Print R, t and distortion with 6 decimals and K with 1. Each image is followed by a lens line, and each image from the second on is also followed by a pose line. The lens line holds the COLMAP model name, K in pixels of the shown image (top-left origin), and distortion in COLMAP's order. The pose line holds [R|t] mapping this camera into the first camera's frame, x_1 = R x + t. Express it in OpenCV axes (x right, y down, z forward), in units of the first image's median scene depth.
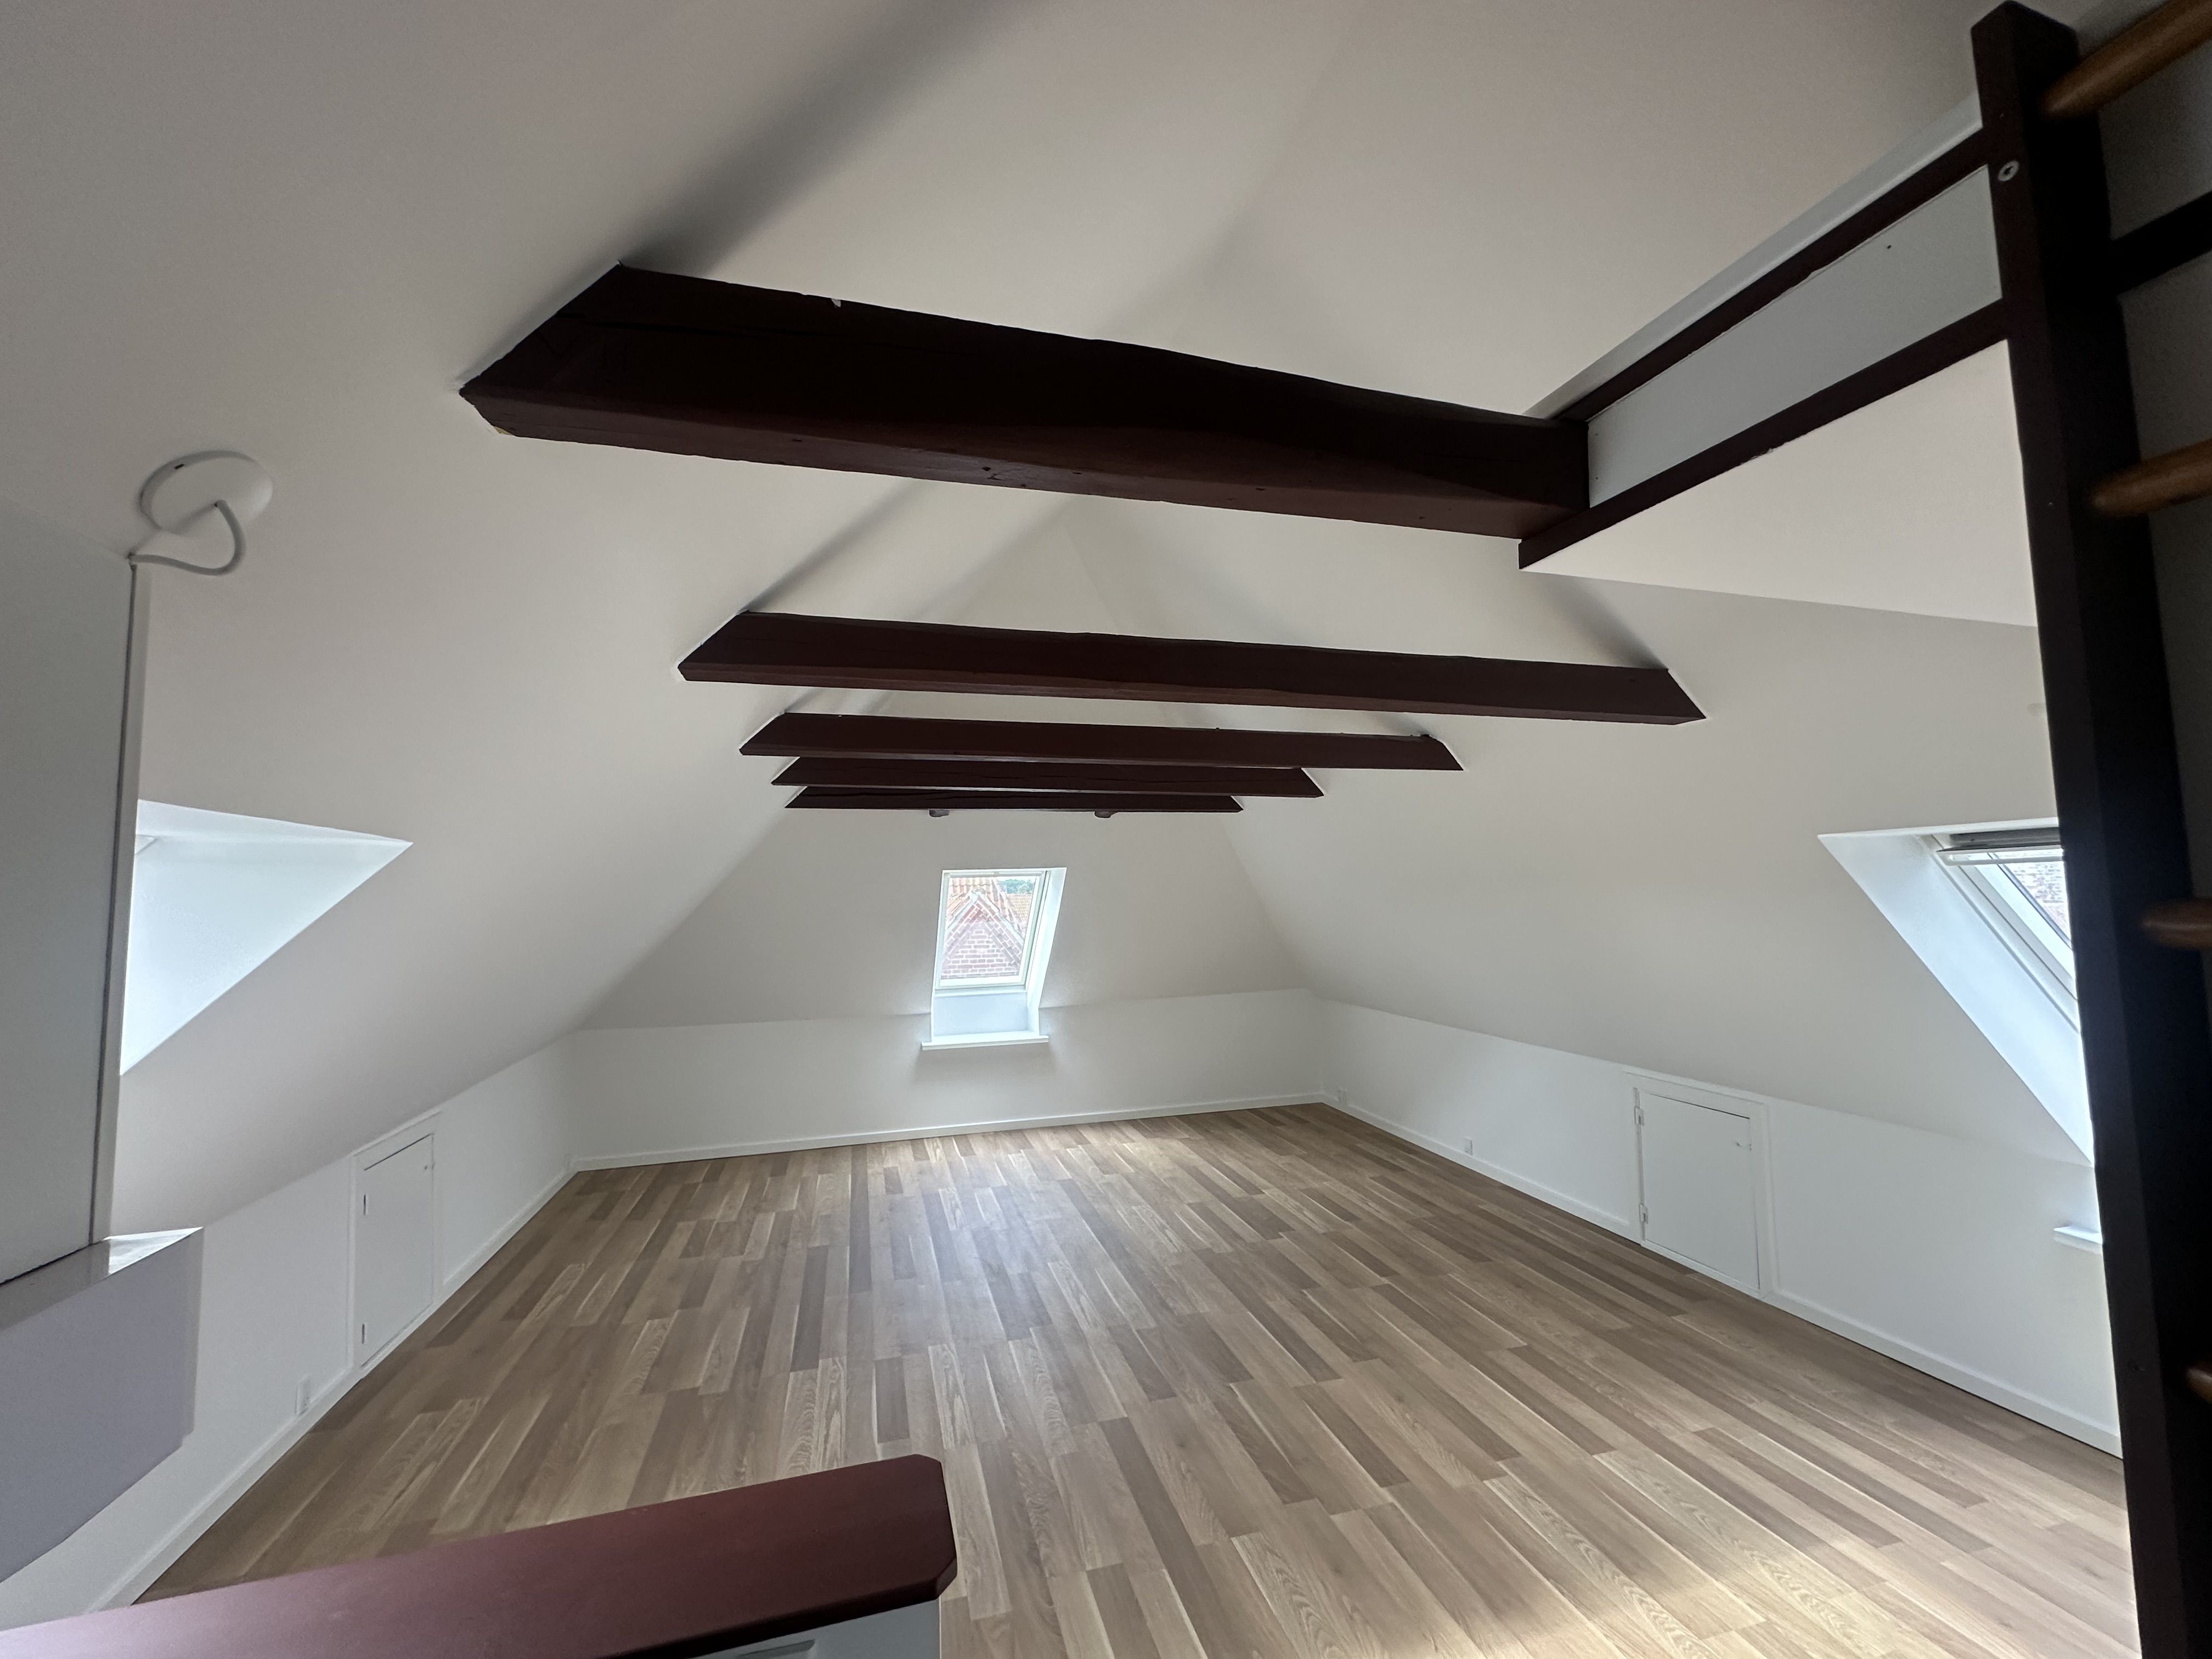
lens RADIAL K [[885.8, 0, 1106.0], [0, 885.8, 829.5], [0, 0, 1]] dist [0.000652, 0.000178]
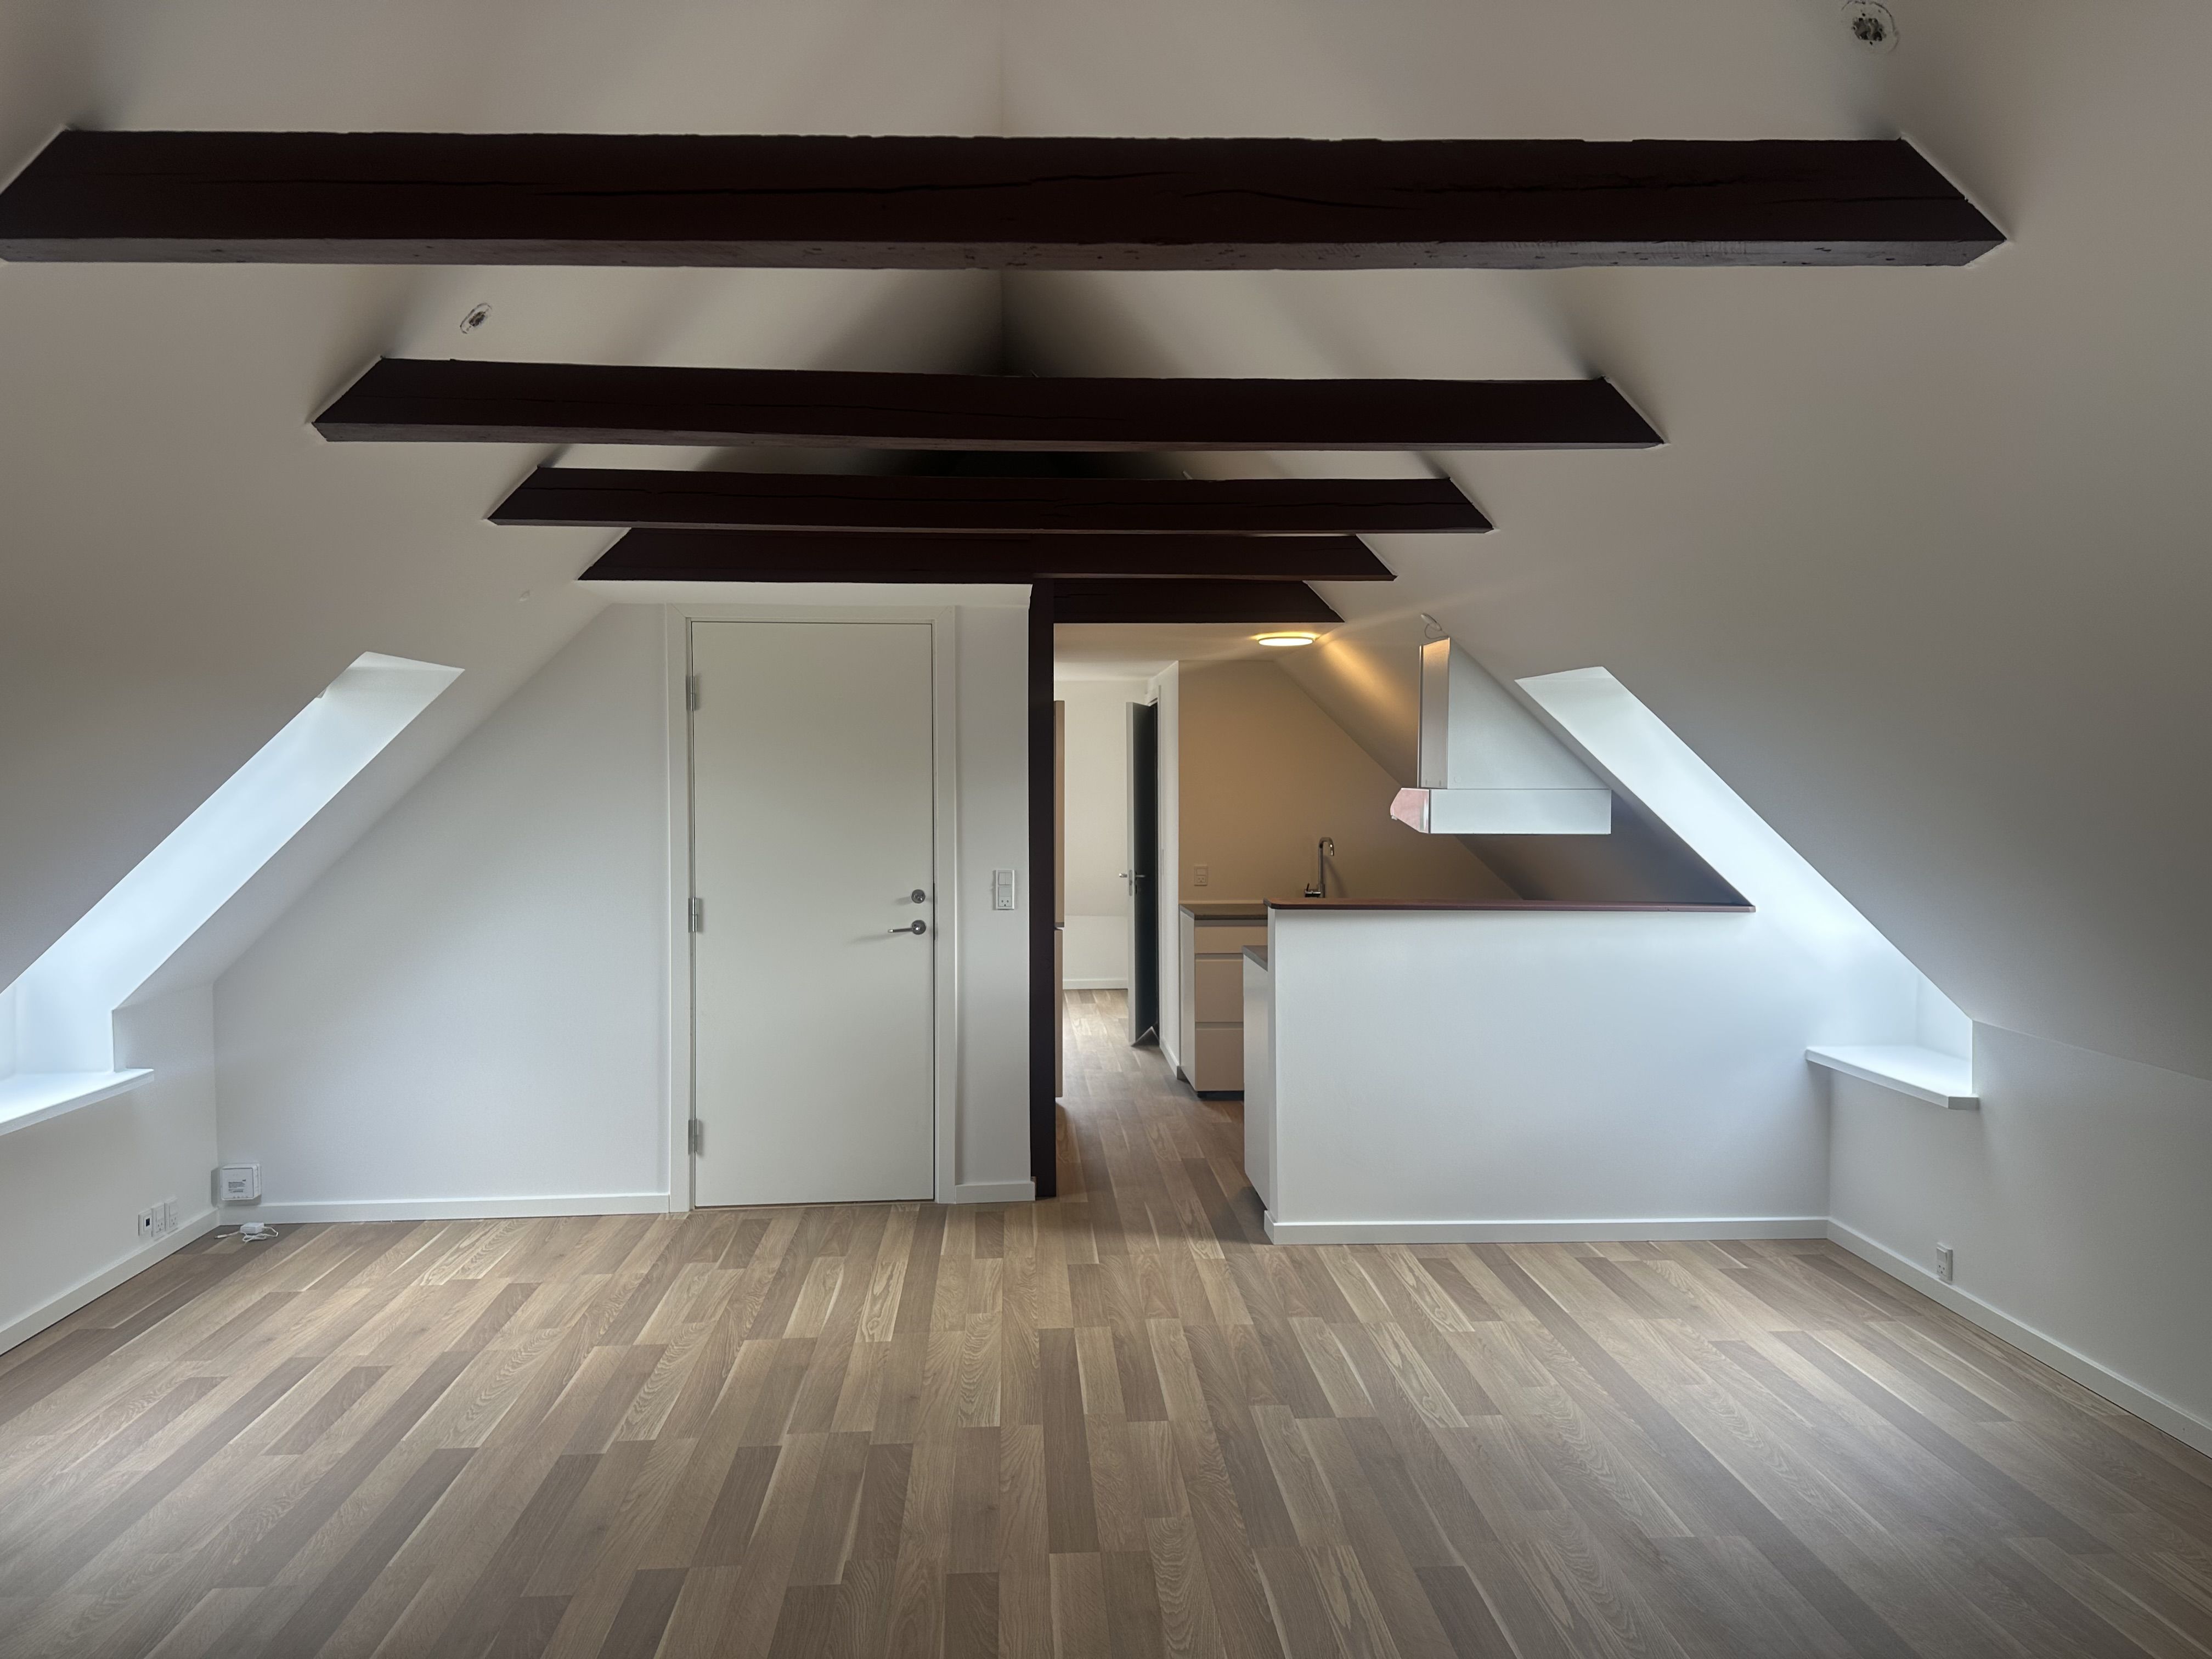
lens RADIAL K [[1538.4, 0, 1106.0], [0, 1538.4, 829.5], [0, 0, 1]] dist [0.006745, 0.000929]
pose [[-0.977274, 0.010577, 0.211715, -0.235990], [0.002775, 0.999307, -0.037115, 0.212440], [-0.211961, -0.035684, -0.976627, 2.010424]]
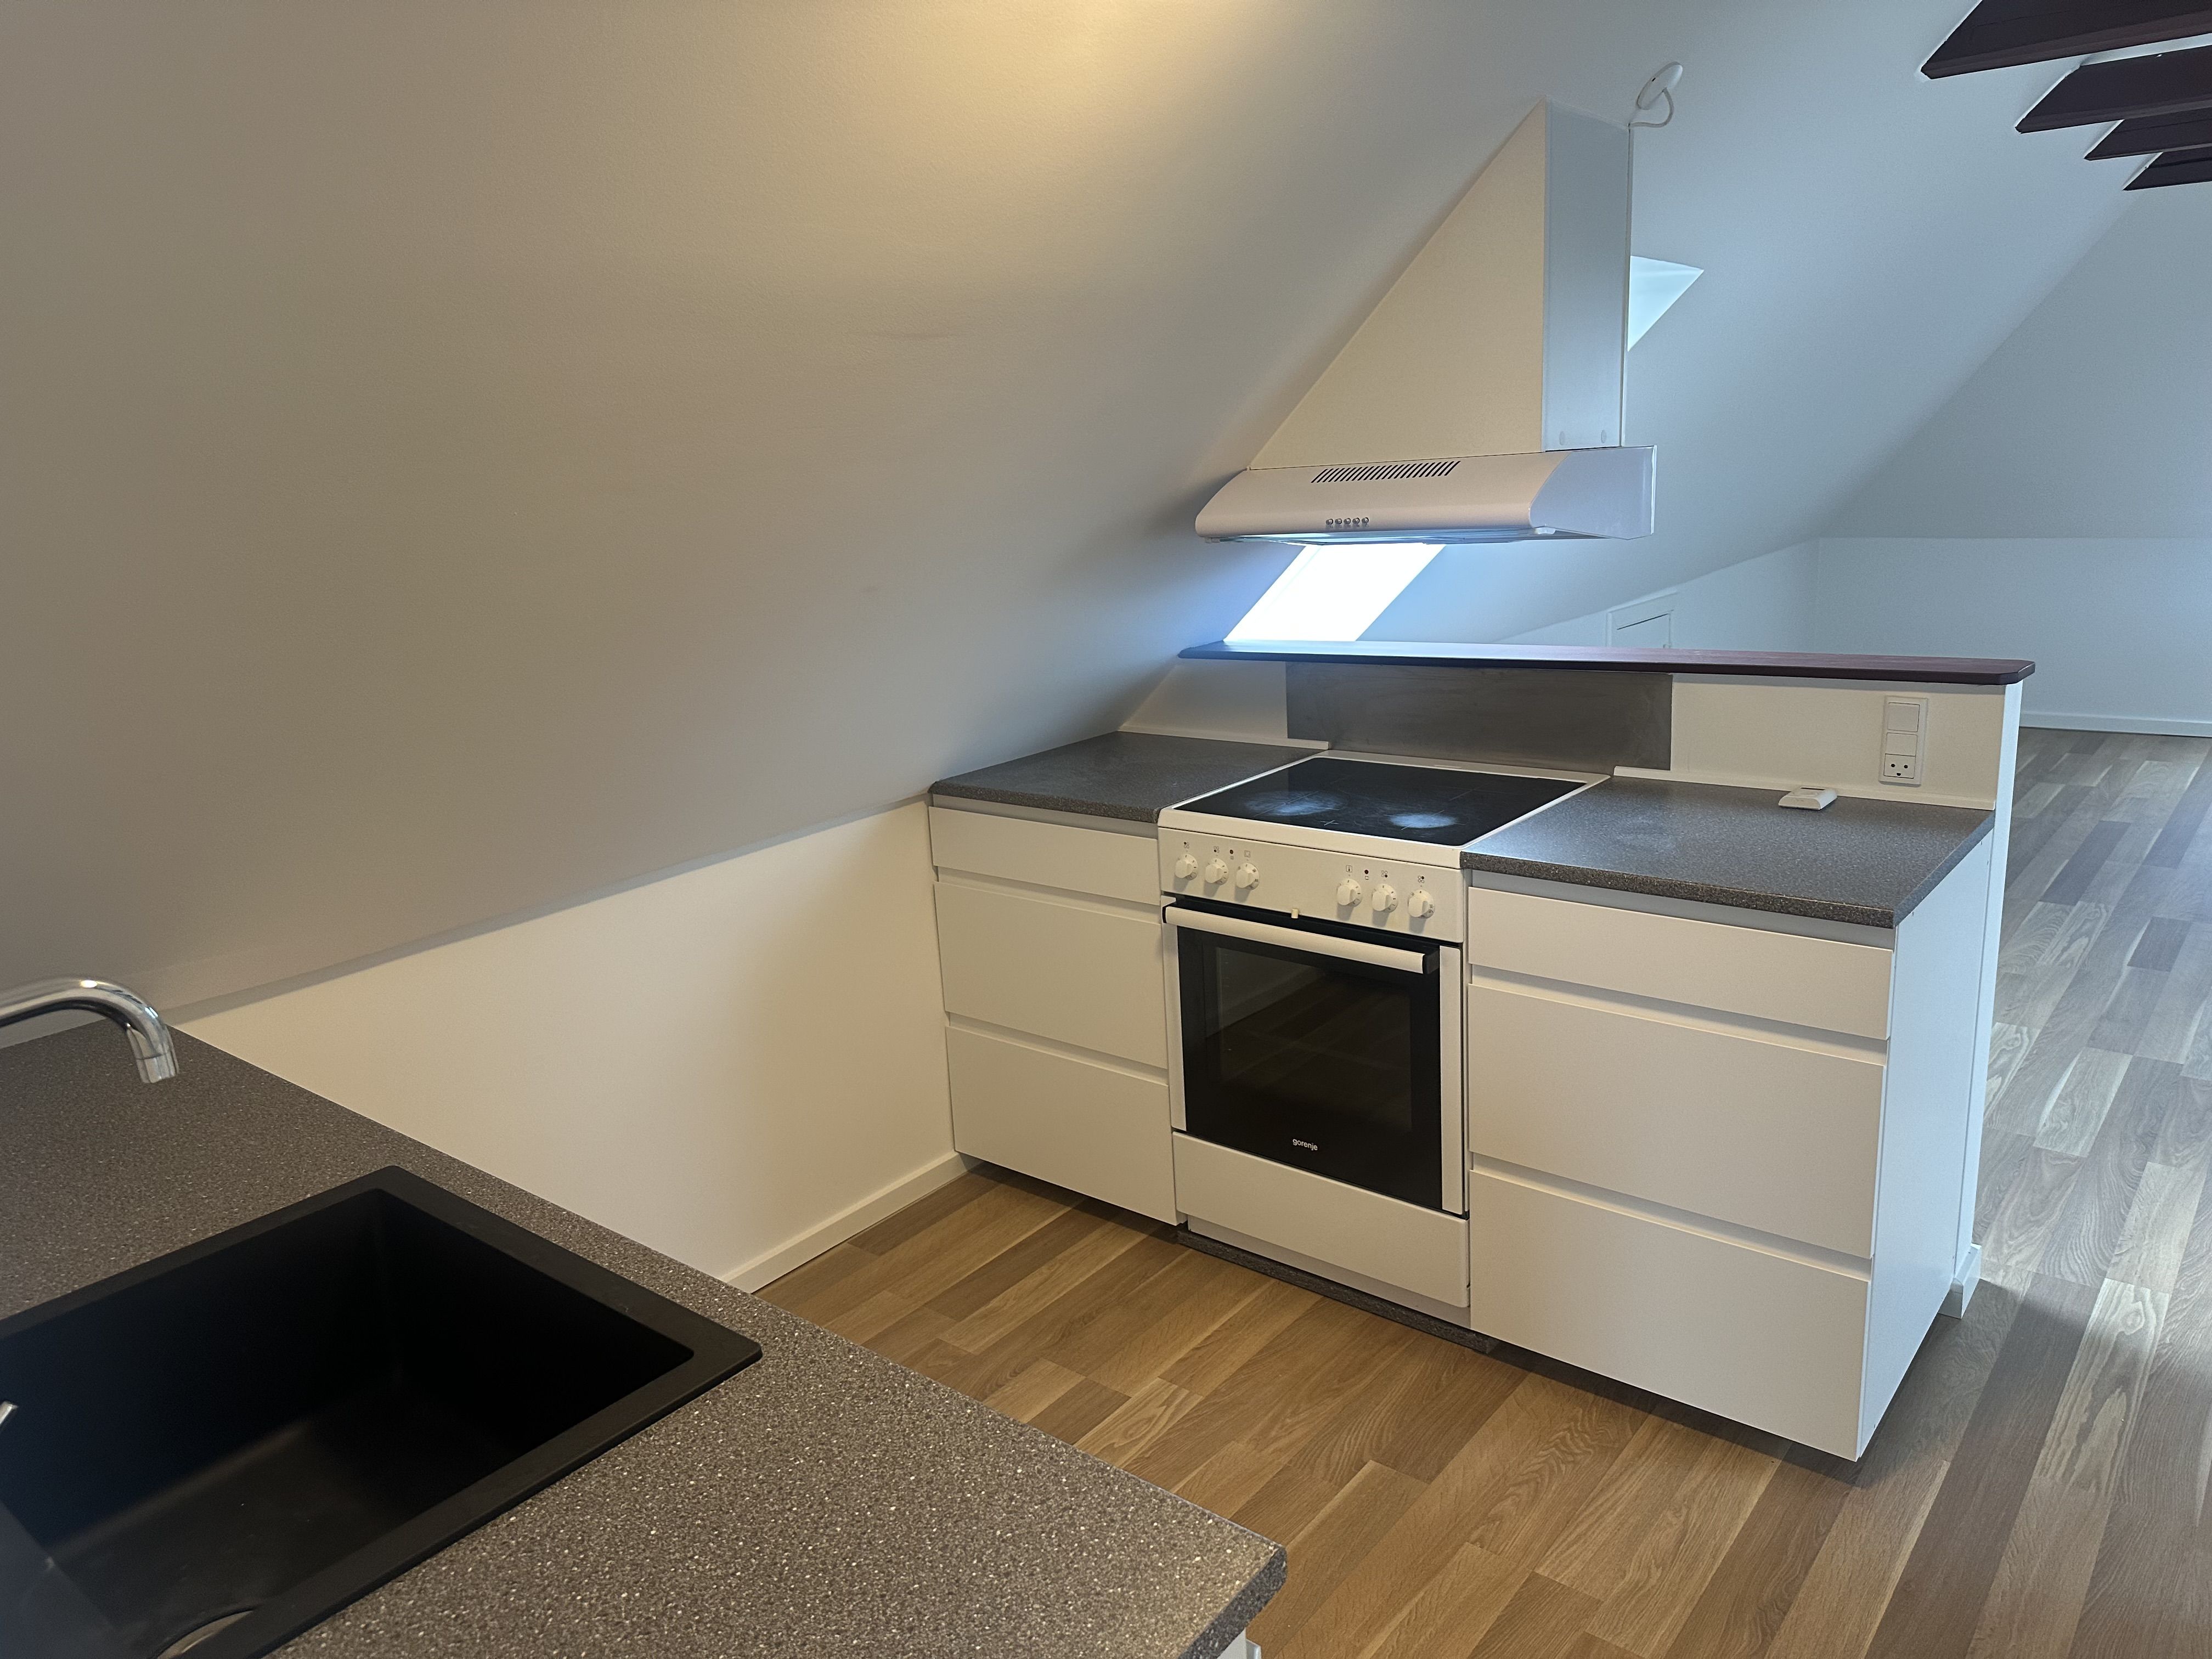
lens RADIAL K [[1586.9, 0, 1106.0], [0, 1586.9, 829.5], [0, 0, 1]] dist [0.007798, 0.003332]
pose [[0.580538, 0.184771, -0.792991, 0.356364], [0.094449, 0.952056, 0.290978, 0.017001], [0.808737, -0.243821, 0.535254, -0.581647]]
